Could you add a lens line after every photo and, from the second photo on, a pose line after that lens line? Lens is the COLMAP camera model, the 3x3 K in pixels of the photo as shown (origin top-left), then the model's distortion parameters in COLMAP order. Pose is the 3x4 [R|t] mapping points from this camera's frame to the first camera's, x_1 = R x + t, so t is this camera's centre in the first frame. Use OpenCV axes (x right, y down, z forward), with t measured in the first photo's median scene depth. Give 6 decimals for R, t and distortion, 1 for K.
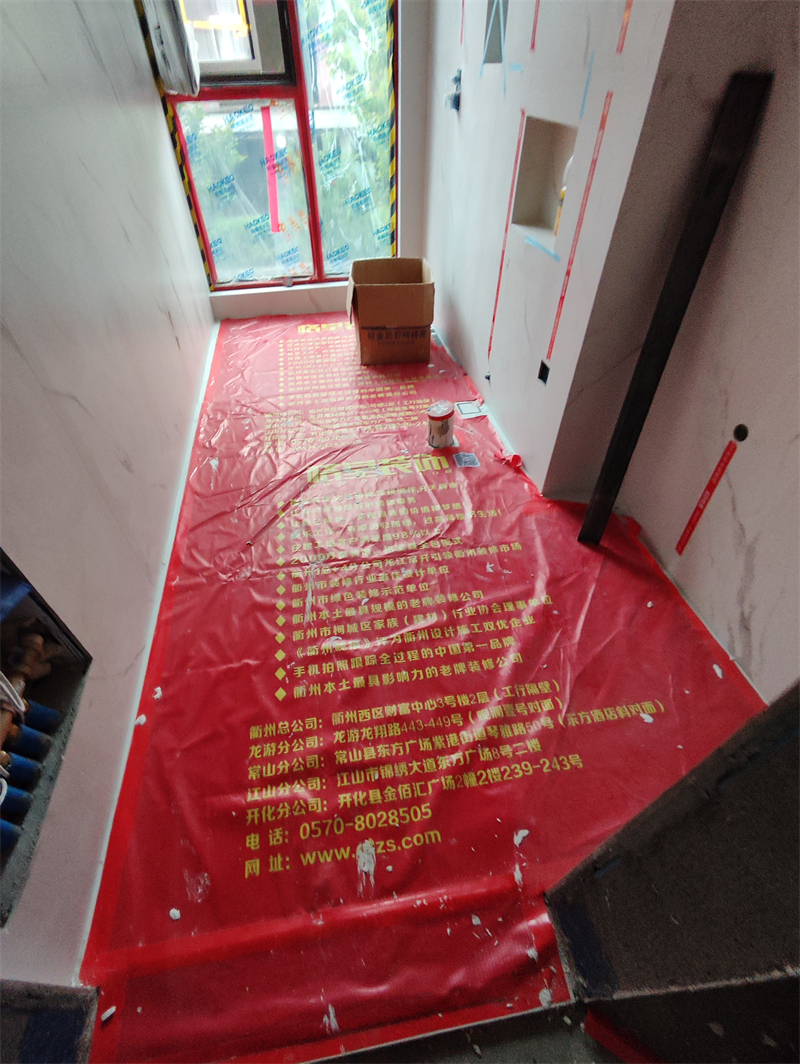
lens RADIAL K [[495.6, 0, 395.0], [0, 495.6, 534.7], [0, 0, 1]] dist [-0.000422, 0.000553]
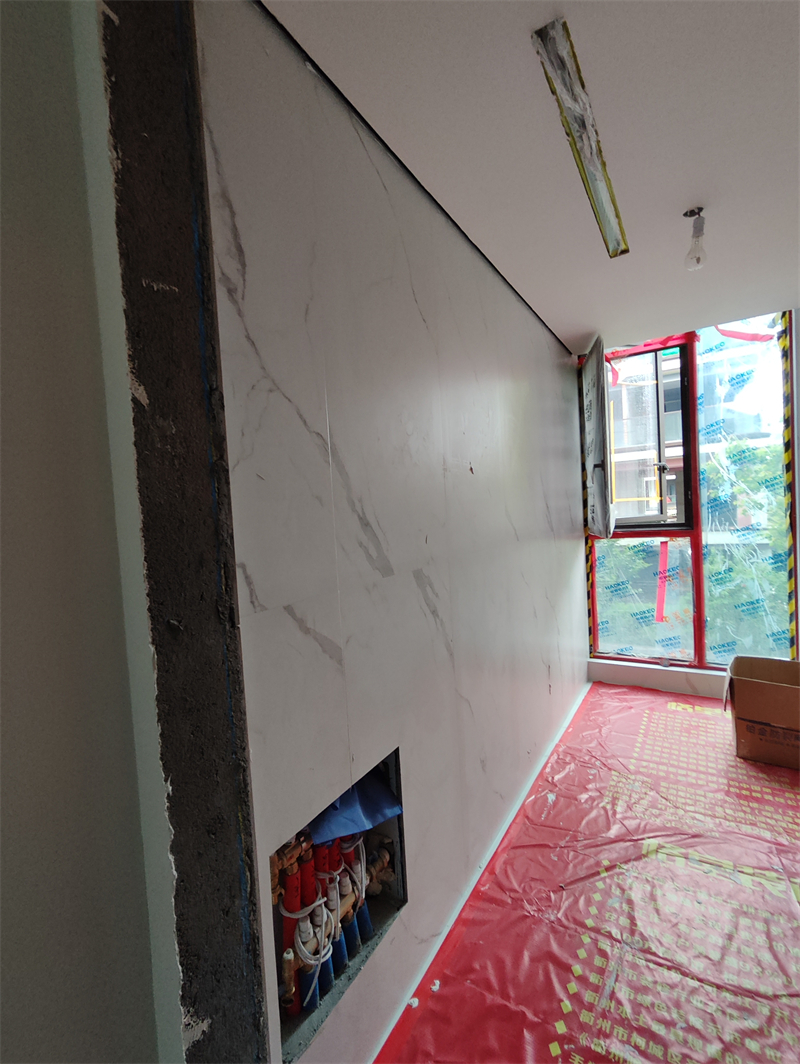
lens RADIAL K [[485.2, 0, 382.8], [0, 485.2, 535.2], [0, 0, 1]] dist [-0.001143, 0.004948]
pose [[0.732572, 0.004868, -0.680672, 0.077121], [-0.440845, 0.765316, -0.468985, 0.070334], [0.518647, 0.643636, 0.562795, -0.143304]]
